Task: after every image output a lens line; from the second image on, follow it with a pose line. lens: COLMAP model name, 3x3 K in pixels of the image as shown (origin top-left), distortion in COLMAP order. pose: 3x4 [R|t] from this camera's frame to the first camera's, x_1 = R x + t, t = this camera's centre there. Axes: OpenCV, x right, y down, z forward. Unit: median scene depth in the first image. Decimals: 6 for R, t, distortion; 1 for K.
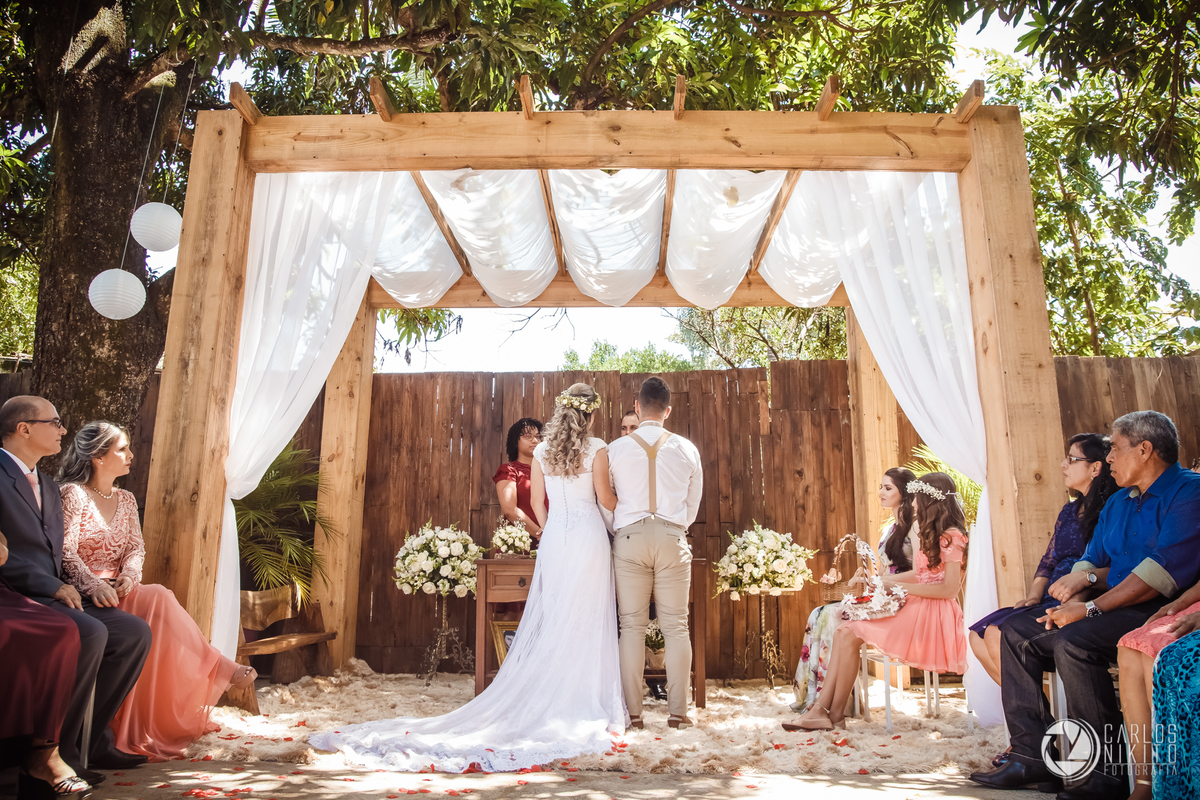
lens RADIAL K [[949.6, 0, 564.2], [0, 949.6, 400.7], [0, 0, 1]] dist [-0.178566, -0.000247]
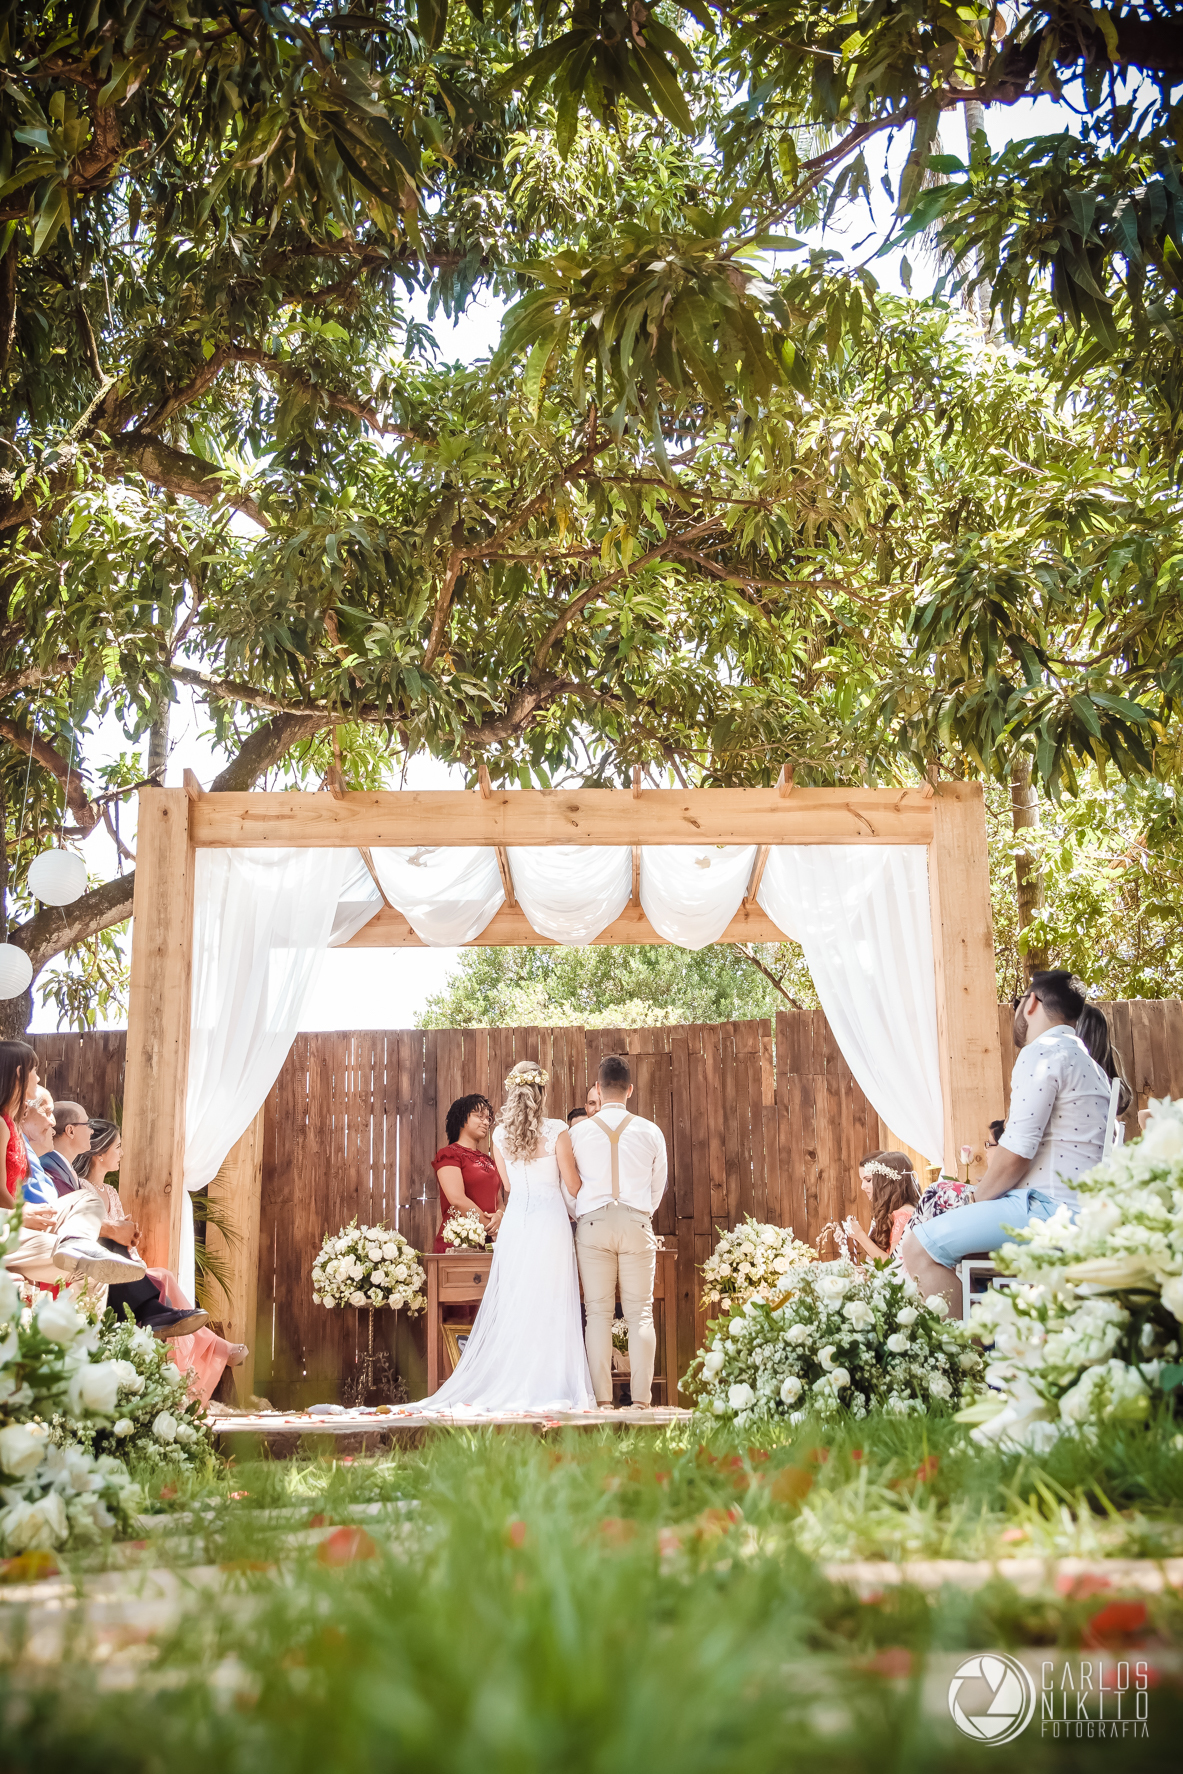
lens RADIAL K [[2348.9, 0, 591.5], [0, 2348.9, 887.0], [0, 0, 1]] dist [-0.157363, -0.003338]
pose [[0.998581, -0.010619, 0.052180, -0.041219], [0.012523, 0.999263, -0.036290, -0.087329], [-0.051756, 0.036892, 0.997978, -1.086022]]
